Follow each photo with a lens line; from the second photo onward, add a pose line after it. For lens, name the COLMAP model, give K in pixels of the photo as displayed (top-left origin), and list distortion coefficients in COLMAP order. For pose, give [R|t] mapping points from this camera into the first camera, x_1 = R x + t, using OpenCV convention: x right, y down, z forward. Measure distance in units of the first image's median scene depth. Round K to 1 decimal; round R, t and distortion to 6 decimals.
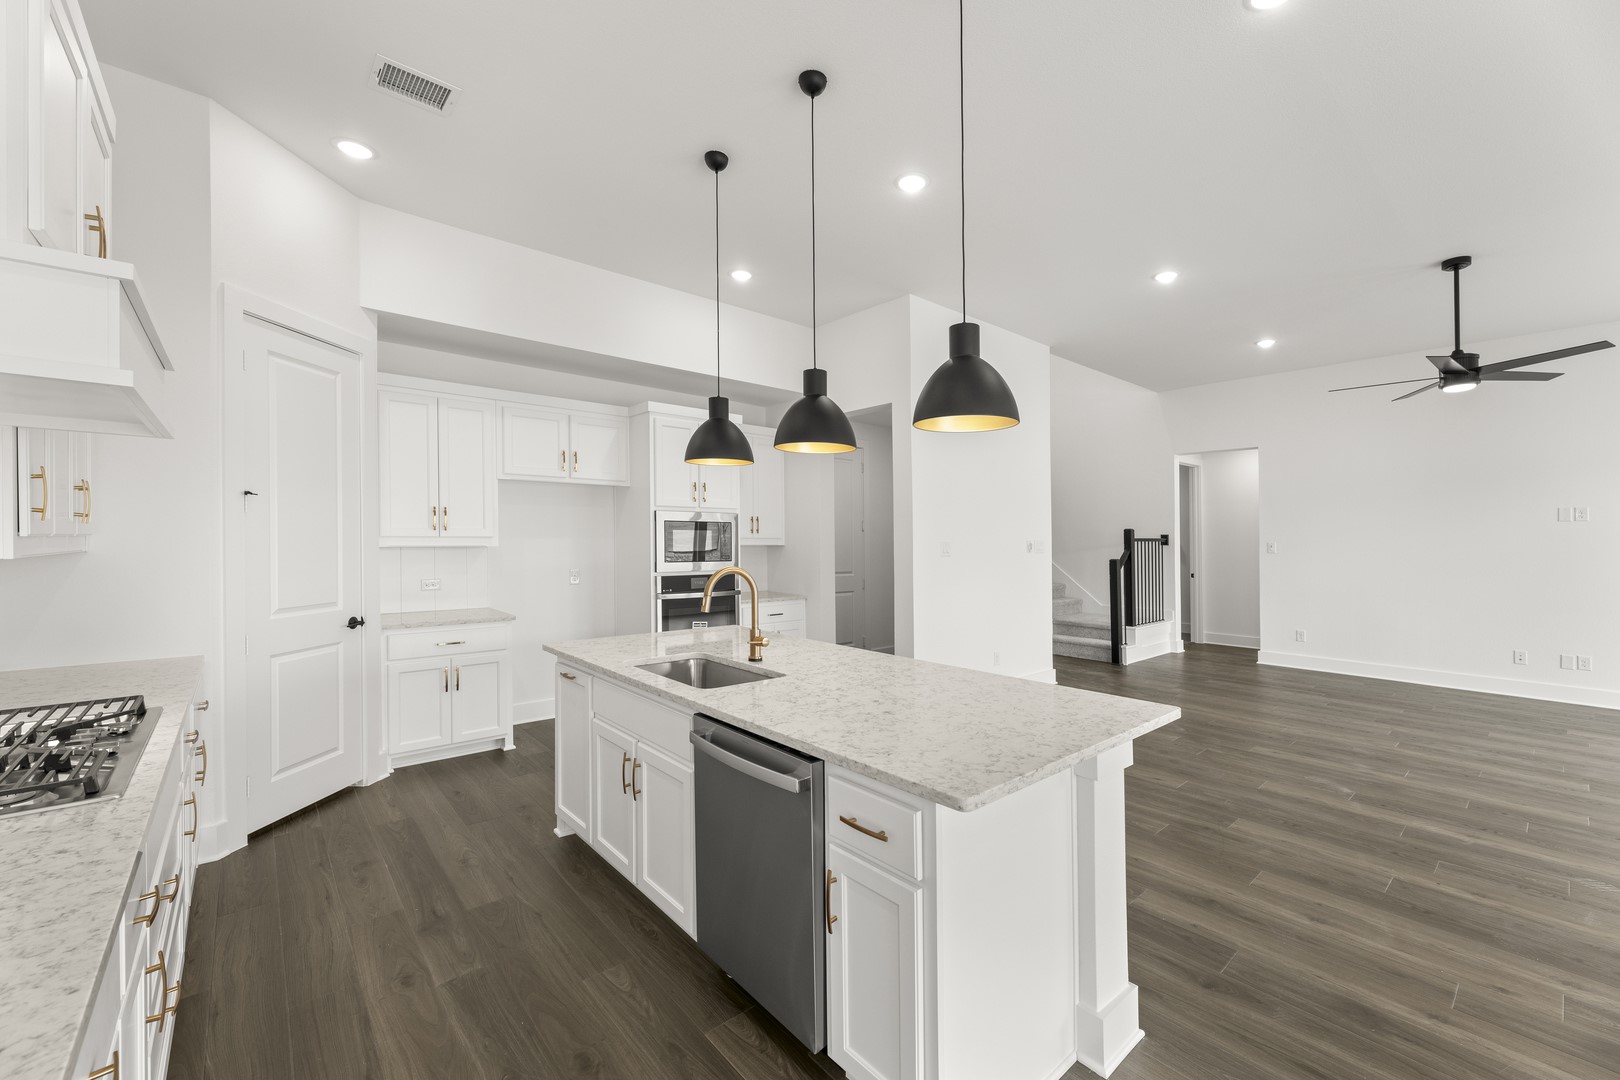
lens RADIAL K [[650.7, 0, 814.4], [0, 650.7, 545.2], [0, 0, 1]] dist [-0.001952, 0.000384]
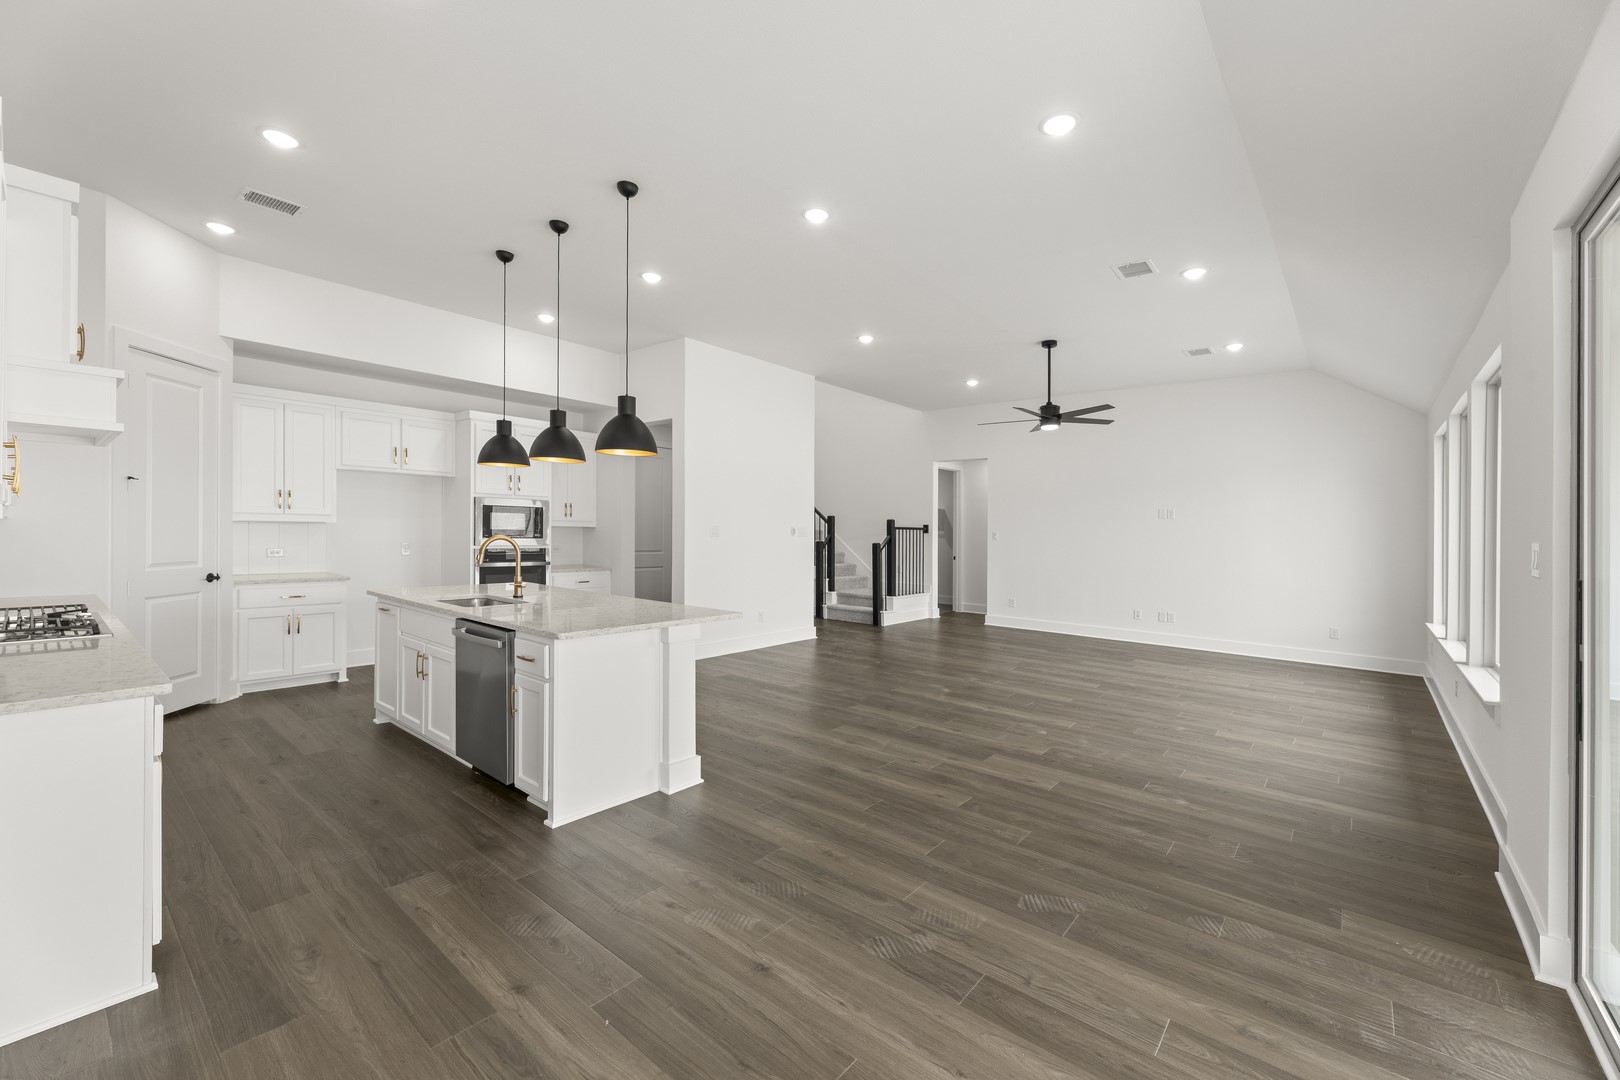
lens RADIAL K [[650.7, 0, 812.5], [0, 650.7, 534.8], [0, 0, 1]] dist [-0.001952, 0.000384]
pose [[0.985752, 0.013490, 0.167661, 0.235209], [-0.013518, 0.999908, -0.000975, 0.016188], [-0.167659, -0.001305, 0.985844, -0.437452]]
